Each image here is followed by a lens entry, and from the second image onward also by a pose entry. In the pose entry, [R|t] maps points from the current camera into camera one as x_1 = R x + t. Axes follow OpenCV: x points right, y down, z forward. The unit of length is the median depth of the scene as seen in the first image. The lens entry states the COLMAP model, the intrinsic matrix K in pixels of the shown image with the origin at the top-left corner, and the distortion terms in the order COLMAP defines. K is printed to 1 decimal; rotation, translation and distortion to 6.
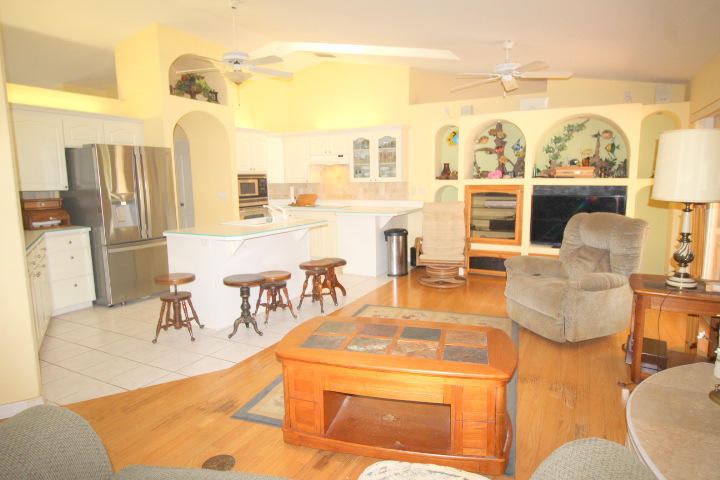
lens RADIAL K [[431.1, 0, 360.0], [0, 431.1, 240.0], [0, 0, 1]] dist [-0.008063, -0.003758]
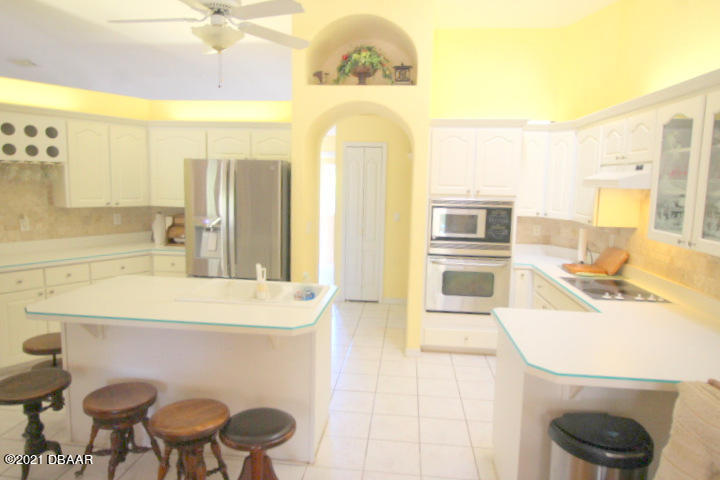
lens RADIAL K [[462.0, 0, 360.0], [0, 462.0, 240.0], [0, 0, 1]] dist [-0.002318, -0.001010]
pose [[0.383000, 0.142108, -0.912752, 0.301556], [-0.159720, 0.983401, 0.086087, -0.154111], [0.909835, 0.112813, 0.399340, 0.748223]]
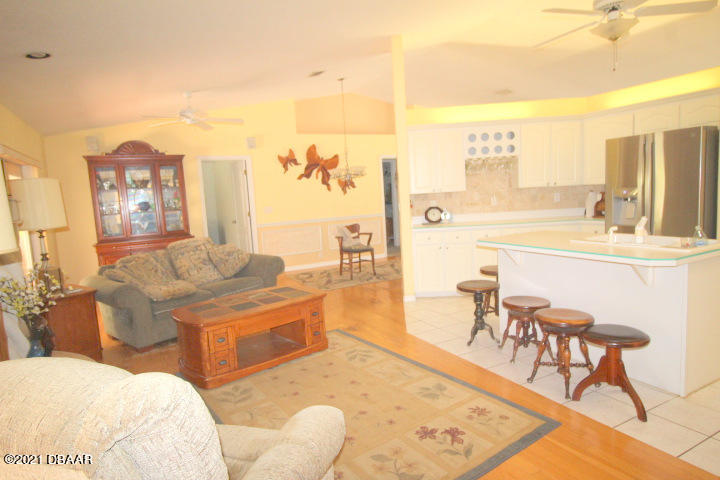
lens RADIAL K [[431.1, 0, 360.0], [0, 431.1, 240.0], [0, 0, 1]] dist [-0.008063, -0.003758]
pose [[-0.555640, 0.136741, -0.820101, 0.442077], [-0.052969, 0.978557, 0.199049, -0.125766], [0.829734, 0.154039, -0.536482, 0.848448]]
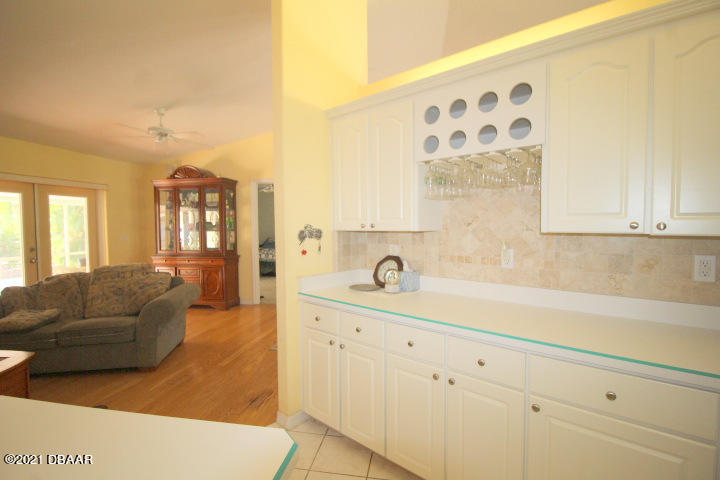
lens RADIAL K [[345.4, 0, 360.0], [0, 345.4, 240.0], [0, 0, 1]] dist [0.000591, 0.000043]
pose [[-0.950540, 0.028656, -0.309277, -0.317621], [-0.027940, 0.983809, 0.177027, -0.106674], [0.309342, 0.176912, -0.934350, 0.829364]]
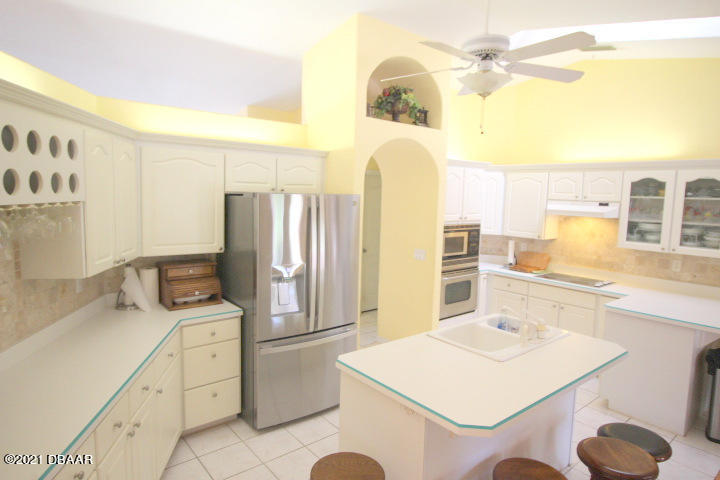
lens RADIAL K [[431.1, 0, 360.0], [0, 431.1, 240.0], [0, 0, 1]] dist [-0.008063, -0.003758]
pose [[0.923049, 0.079362, -0.376407, -0.163005], [-0.092931, 0.995510, -0.017998, -0.118396], [0.373288, 0.051593, 0.926280, 0.340642]]
